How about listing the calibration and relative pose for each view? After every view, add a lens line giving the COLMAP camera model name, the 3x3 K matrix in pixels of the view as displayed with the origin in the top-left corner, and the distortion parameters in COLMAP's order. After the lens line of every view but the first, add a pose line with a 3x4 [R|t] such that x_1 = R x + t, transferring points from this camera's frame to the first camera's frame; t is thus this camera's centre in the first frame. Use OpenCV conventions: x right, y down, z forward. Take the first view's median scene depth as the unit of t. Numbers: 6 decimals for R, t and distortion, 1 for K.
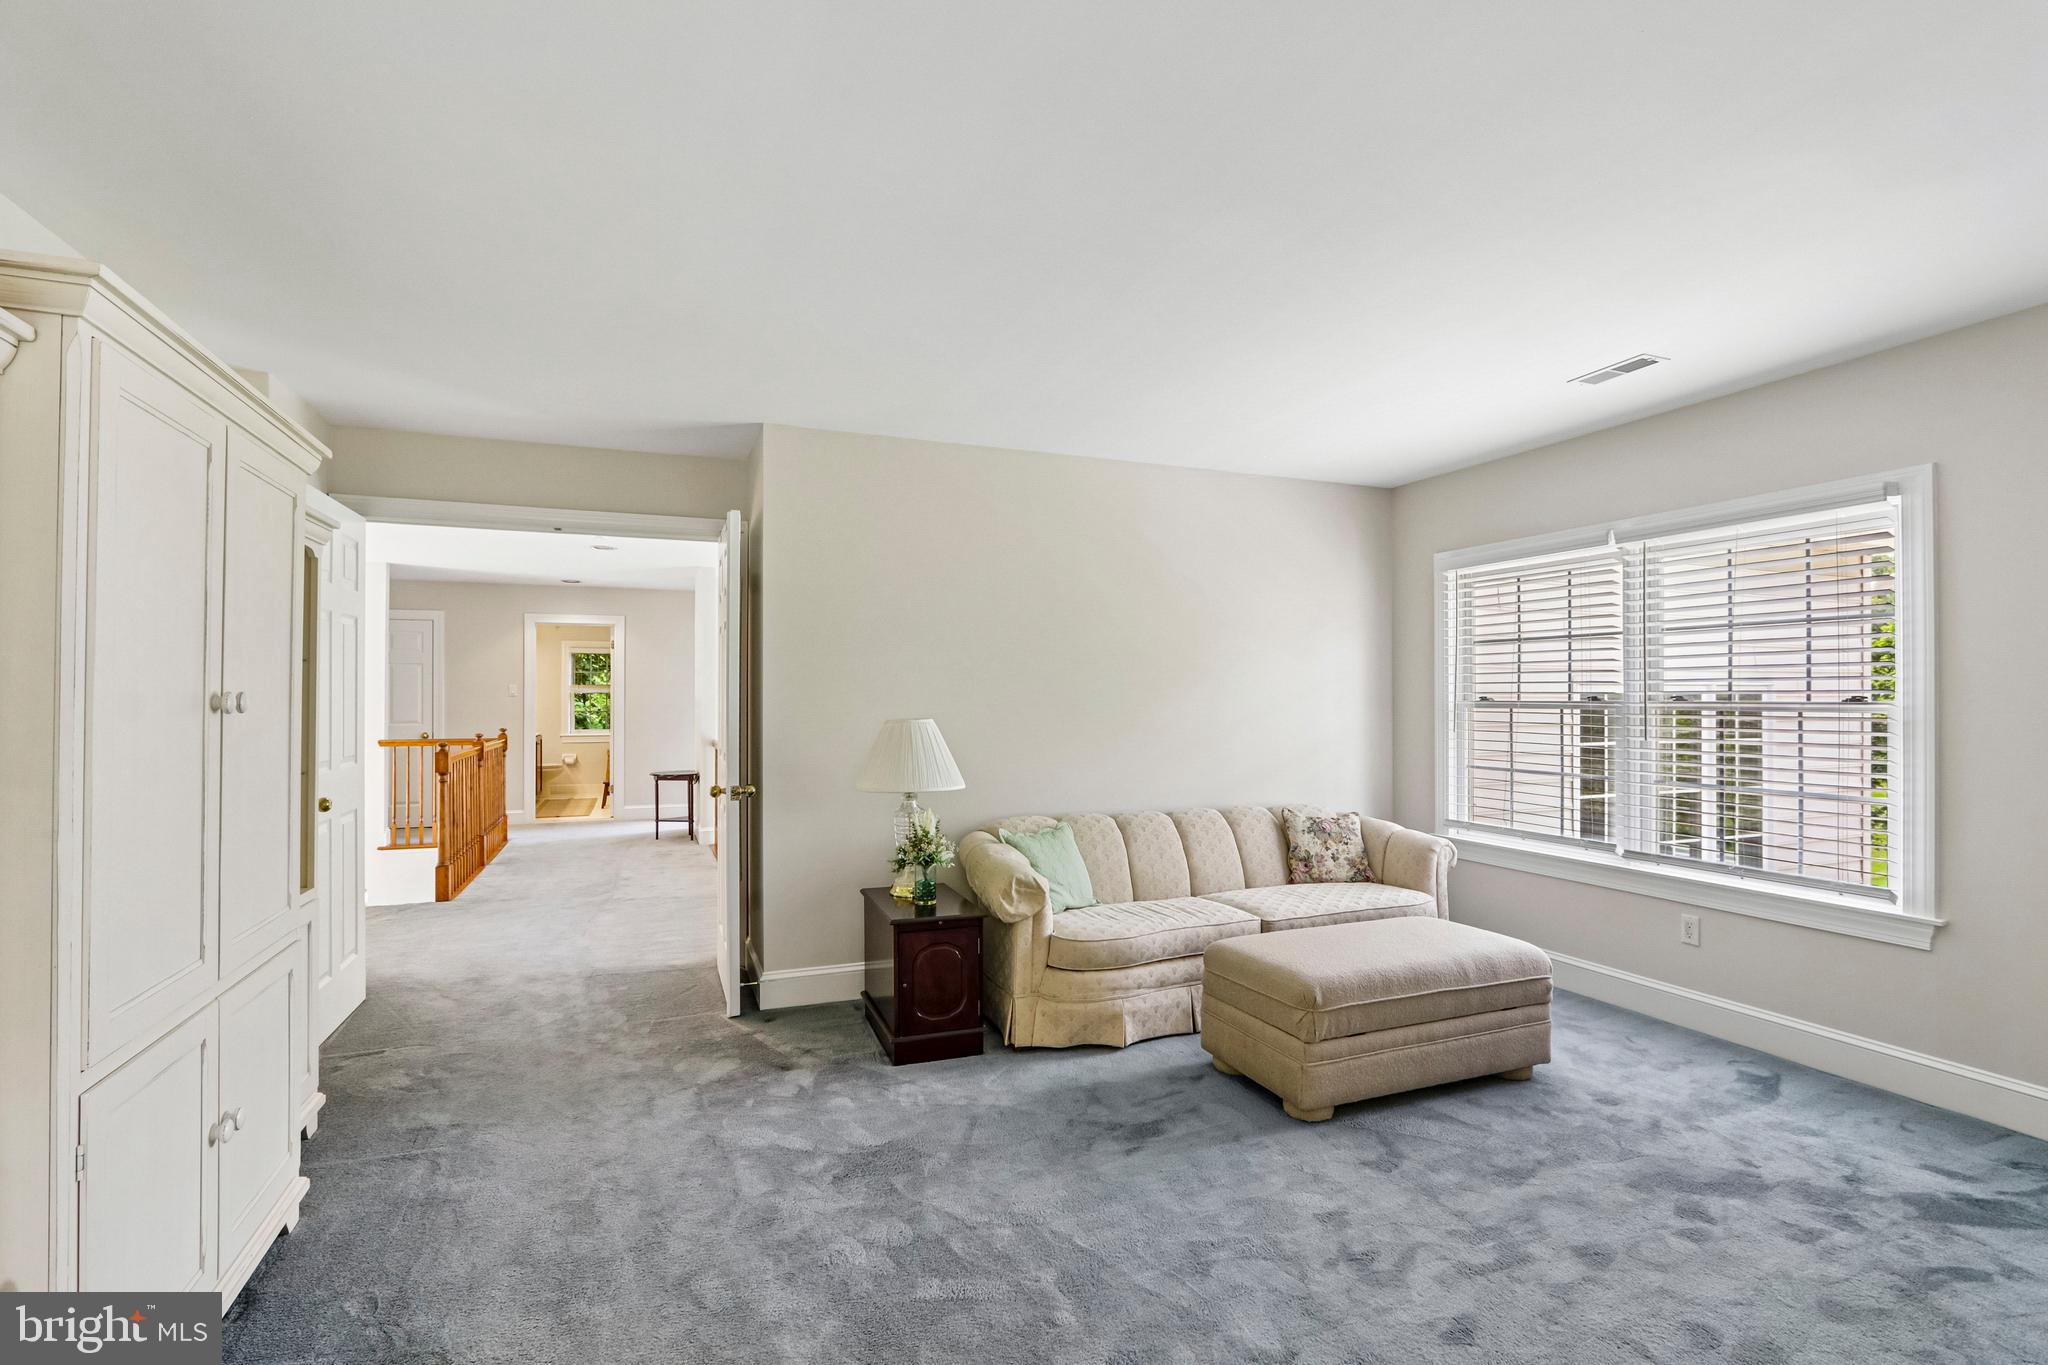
lens RADIAL K [[941.1, 0, 1003.1], [0, 941.1, 696.1], [0, 0, 1]] dist [-0.004084, 0.000841]
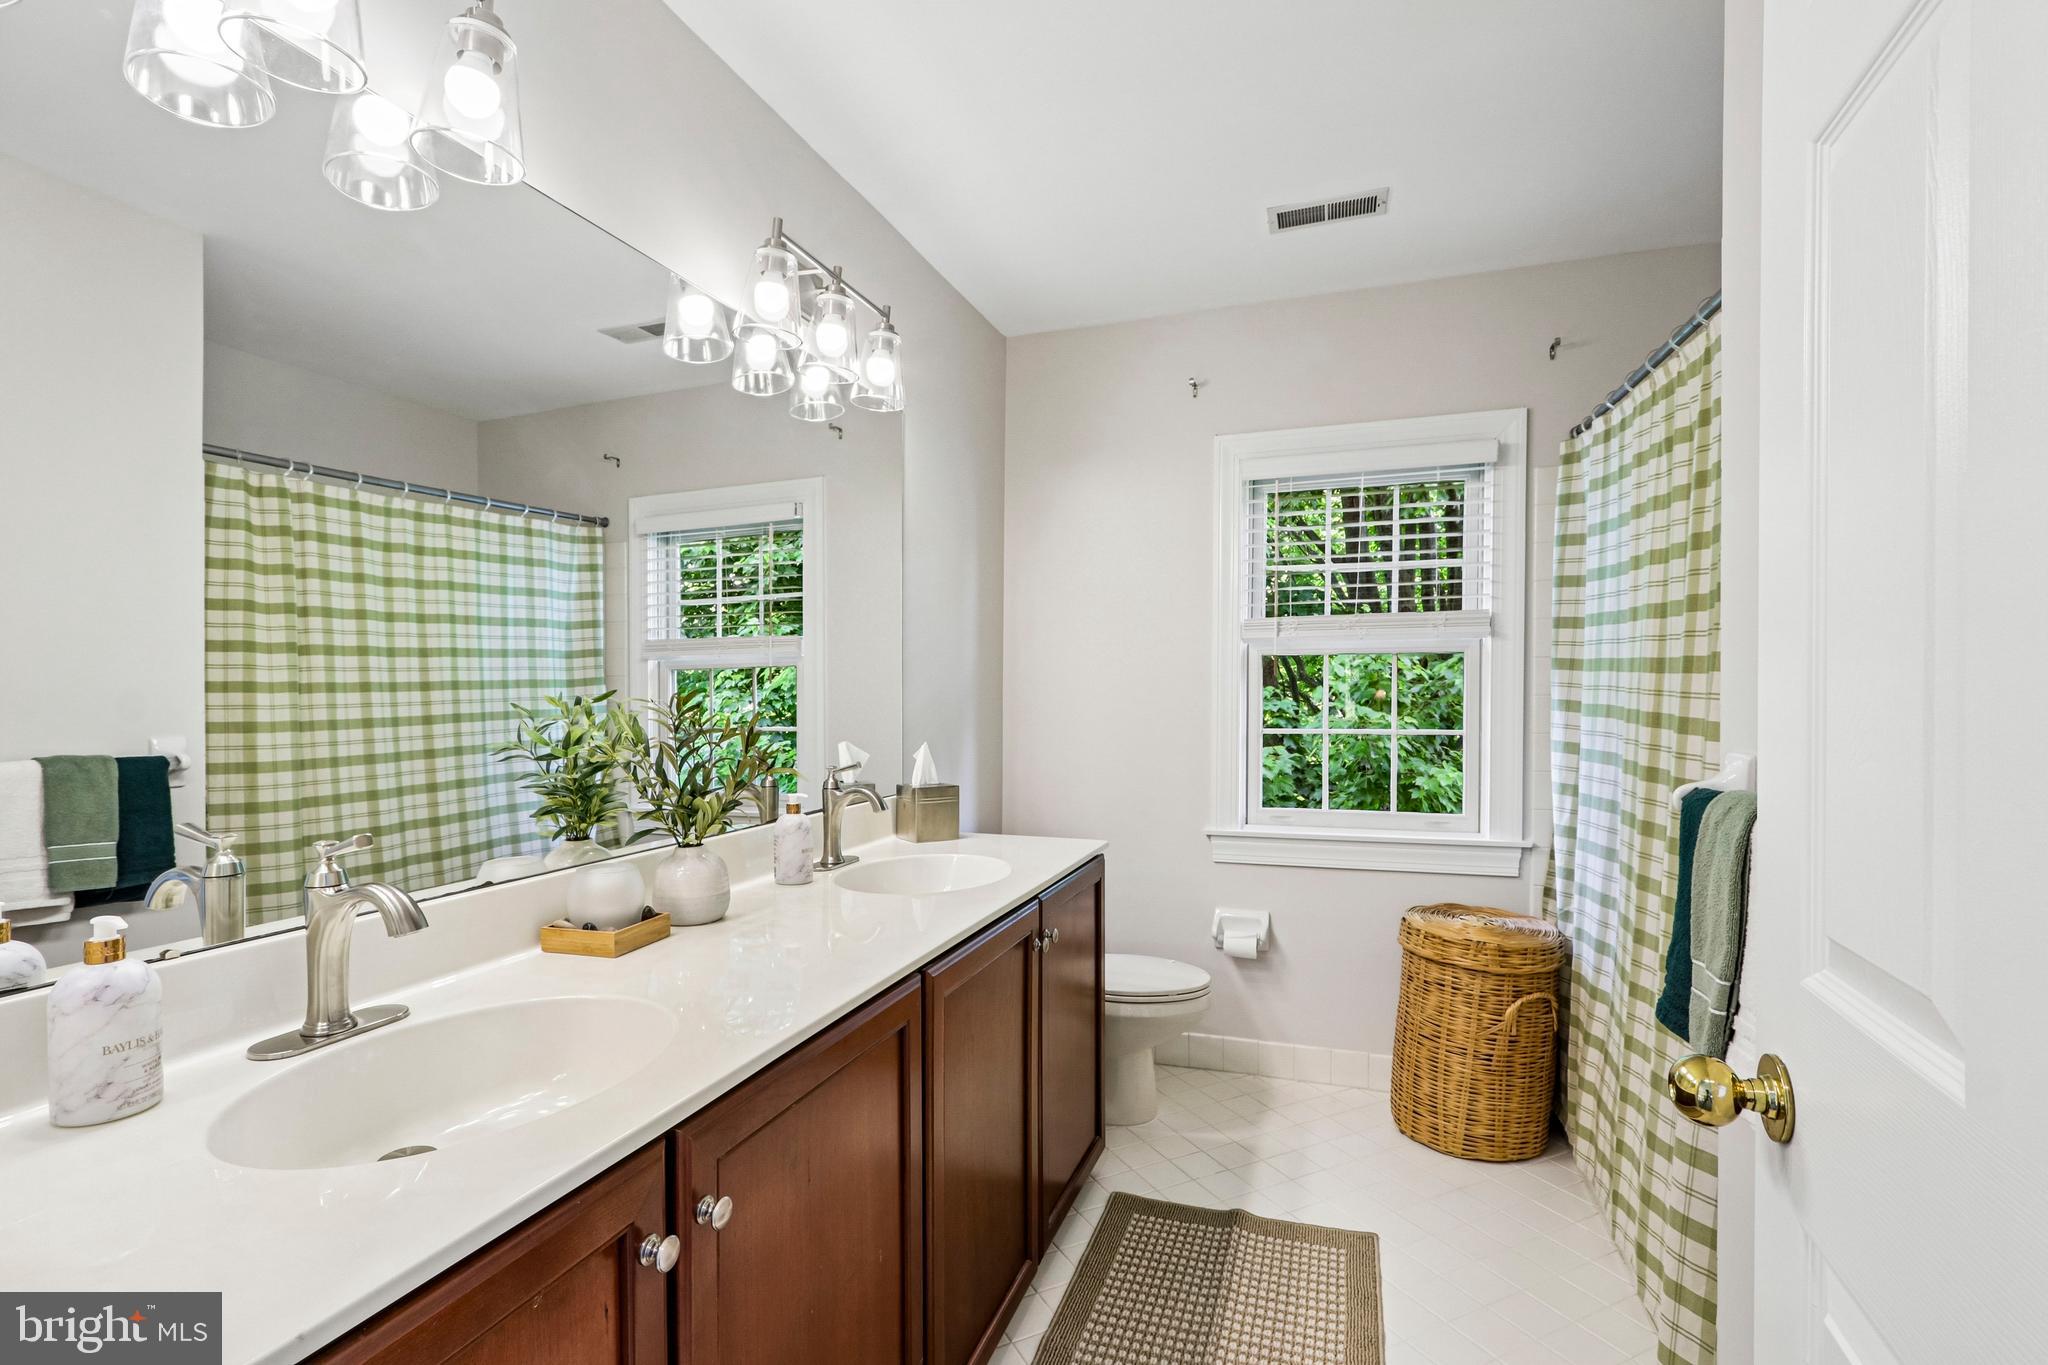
lens RADIAL K [[941.1, 0, 1023.9], [0, 941.1, 693.3], [0, 0, 1]] dist [-0.004084, 0.000841]
pose [[0.770928, 0.002329, -0.636918, -0.437185], [0.002496, 0.999975, 0.006678, 0.005973], [0.636917, -0.006738, 0.770903, 0.967016]]
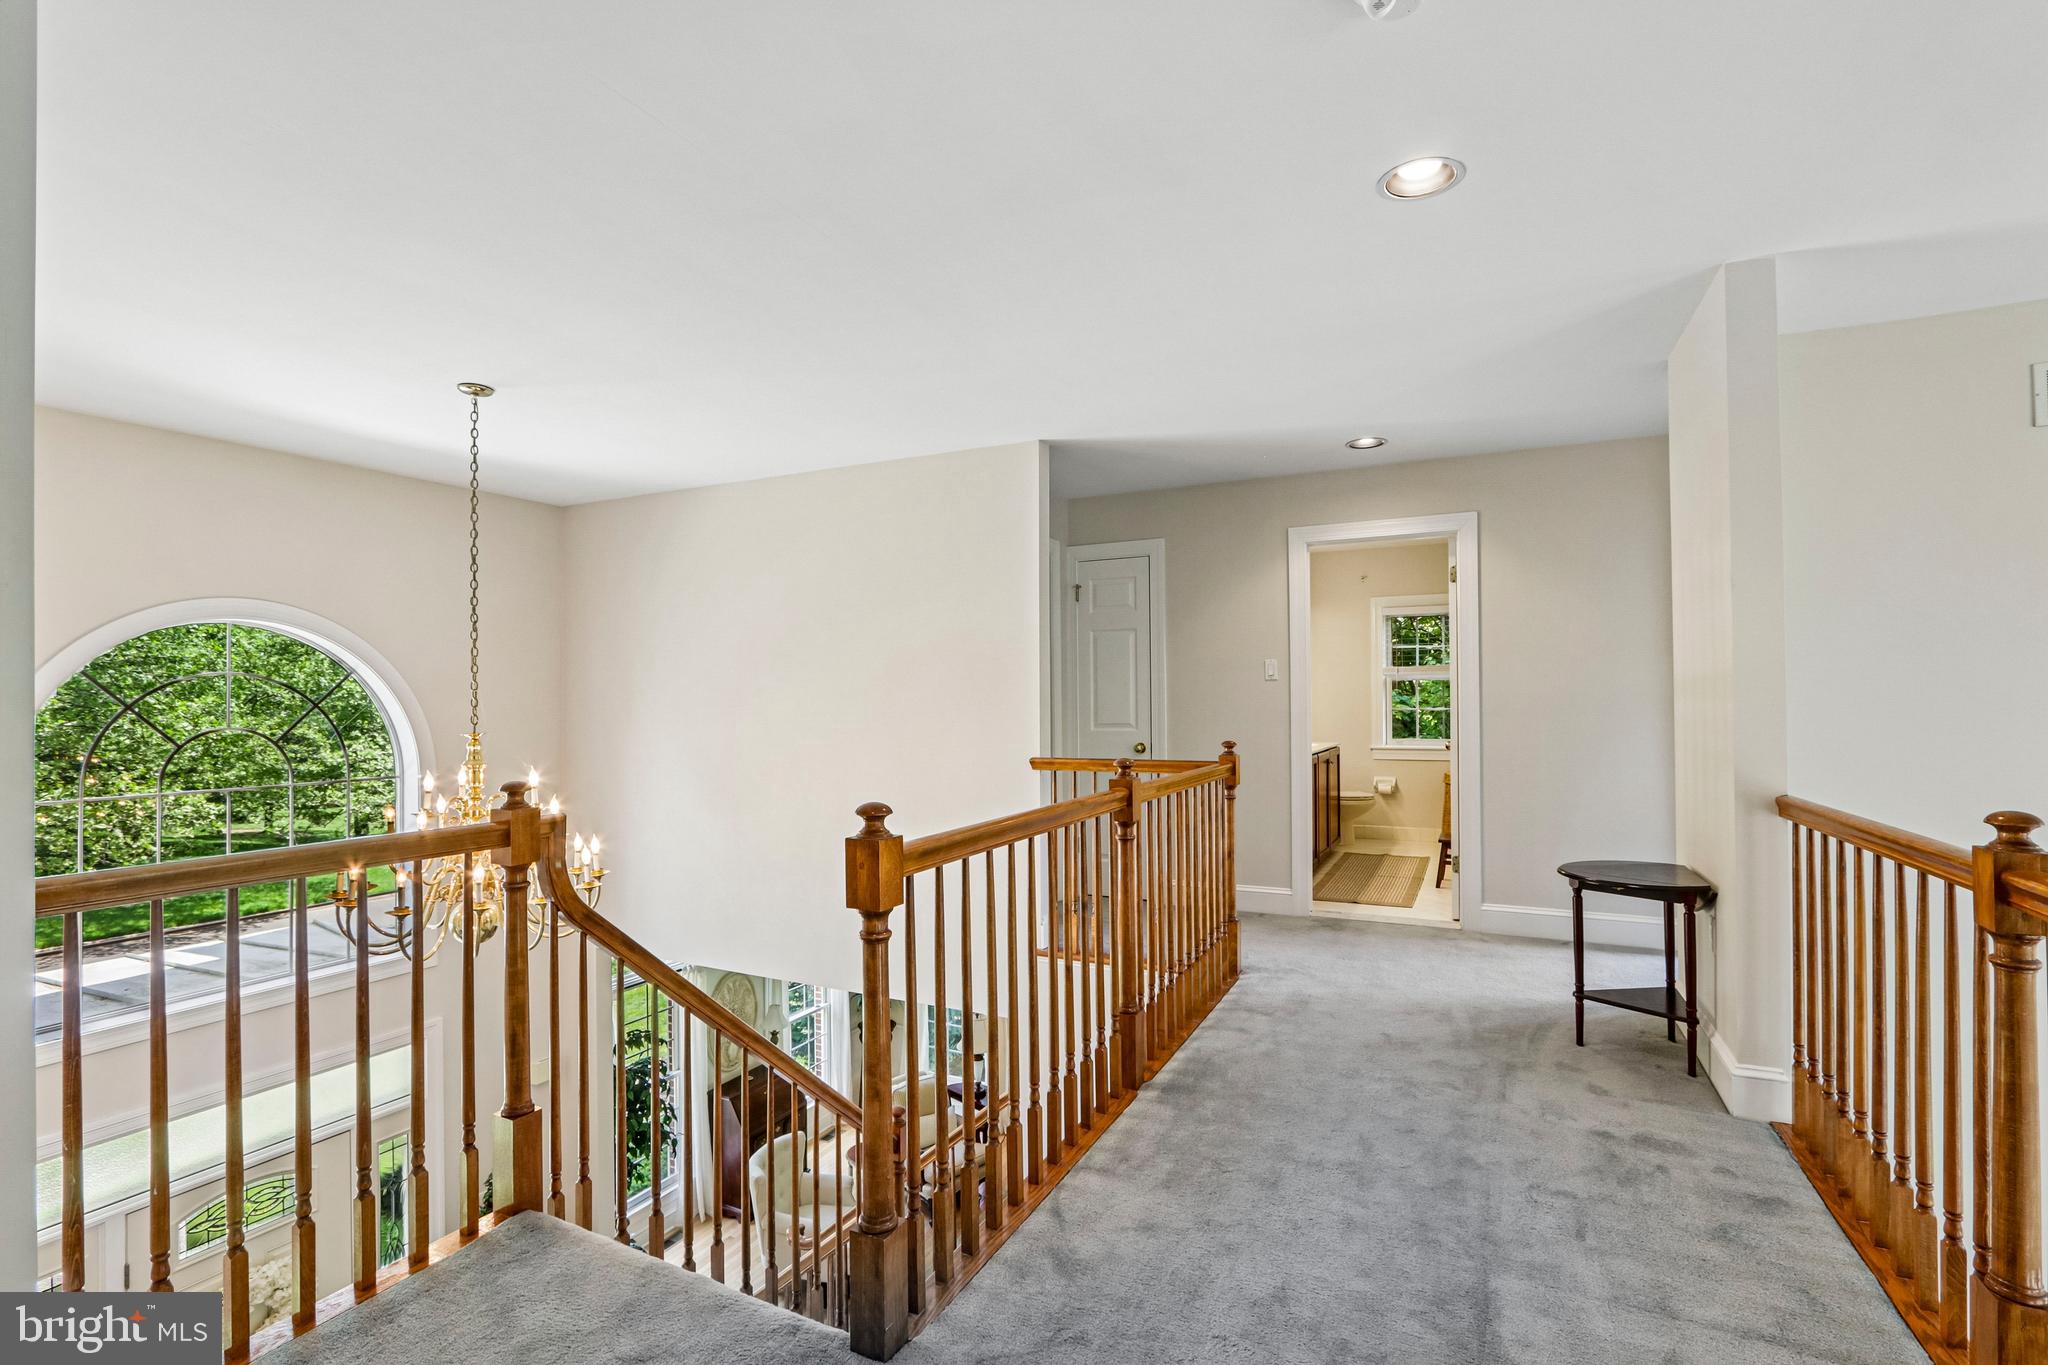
lens RADIAL K [[941.1, 0, 1019.5], [0, 941.1, 695.8], [0, 0, 1]] dist [-0.004084, 0.000841]
pose [[0.678739, -0.010060, -0.734311, -0.191808], [0.010391, 0.999938, -0.004095, 0.009228], [0.734306, -0.004851, 0.678801, 0.458879]]
